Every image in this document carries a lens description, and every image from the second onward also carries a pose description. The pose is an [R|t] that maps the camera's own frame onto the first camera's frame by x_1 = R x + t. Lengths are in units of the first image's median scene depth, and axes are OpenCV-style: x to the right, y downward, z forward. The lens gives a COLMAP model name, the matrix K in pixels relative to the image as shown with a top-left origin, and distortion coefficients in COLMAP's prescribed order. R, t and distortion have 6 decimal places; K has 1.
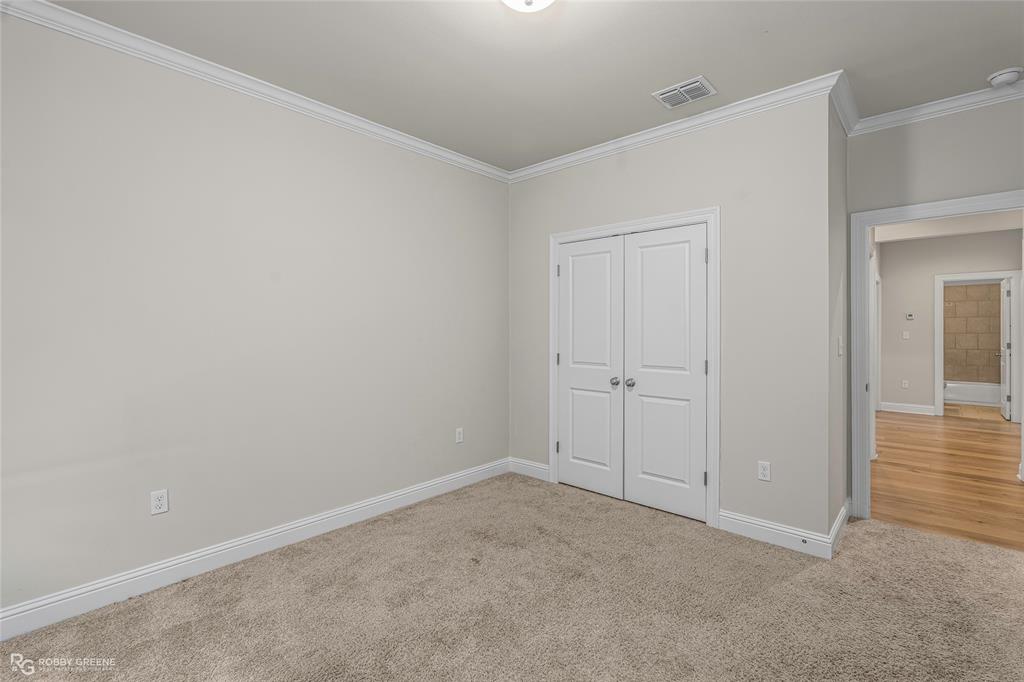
lens RADIAL K [[470.1, 0, 516.0], [0, 470.1, 334.5], [0, 0, 1]] dist [0.000390, -0.001833]
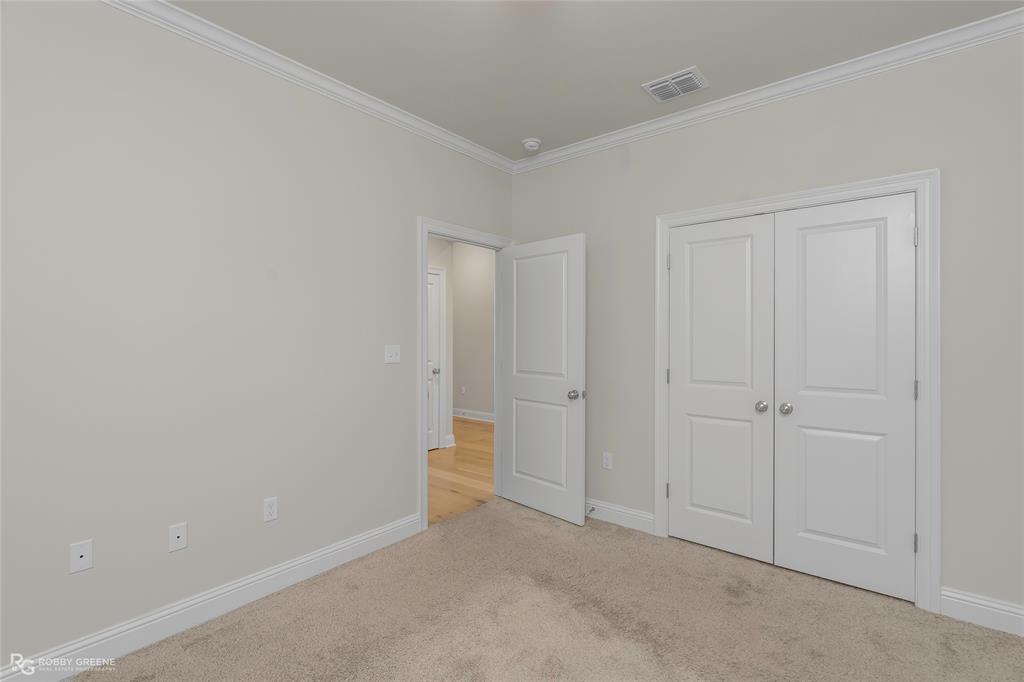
lens RADIAL K [[470.1, 0, 458.1], [0, 470.1, 341.8], [0, 0, 1]] dist [0.000390, -0.001833]
pose [[0.999998, 0.001995, -0.000058, -0.259681], [-0.001996, 0.999994, -0.002918, -0.001411], [0.000052, 0.002919, 0.999996, 0.231279]]
